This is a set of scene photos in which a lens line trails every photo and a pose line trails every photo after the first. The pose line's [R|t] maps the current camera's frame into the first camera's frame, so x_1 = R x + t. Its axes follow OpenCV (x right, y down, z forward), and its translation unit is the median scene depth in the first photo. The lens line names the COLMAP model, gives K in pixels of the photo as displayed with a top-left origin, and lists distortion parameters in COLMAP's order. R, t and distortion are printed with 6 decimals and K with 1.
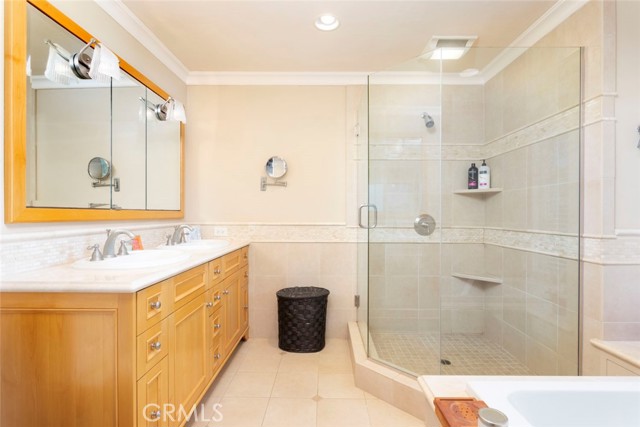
lens RADIAL K [[327.0, 0, 320.0], [0, 327.0, 213.5], [0, 0, 1]] dist [0.000477, 0.000444]
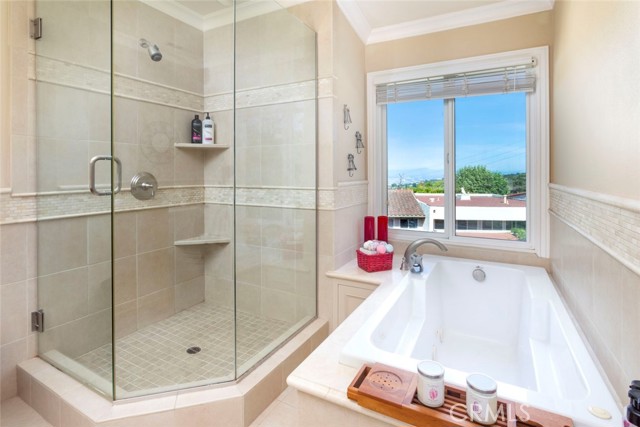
lens RADIAL K [[333.9, 0, 320.4], [0, 333.9, 170.2], [0, 0, 1]] dist [-0.001449, -0.000215]
pose [[0.454802, -0.000938, 0.890592, -0.222617], [0.003379, 0.999994, -0.000673, 0.000080], [-0.890586, 0.003316, 0.454802, 0.327282]]
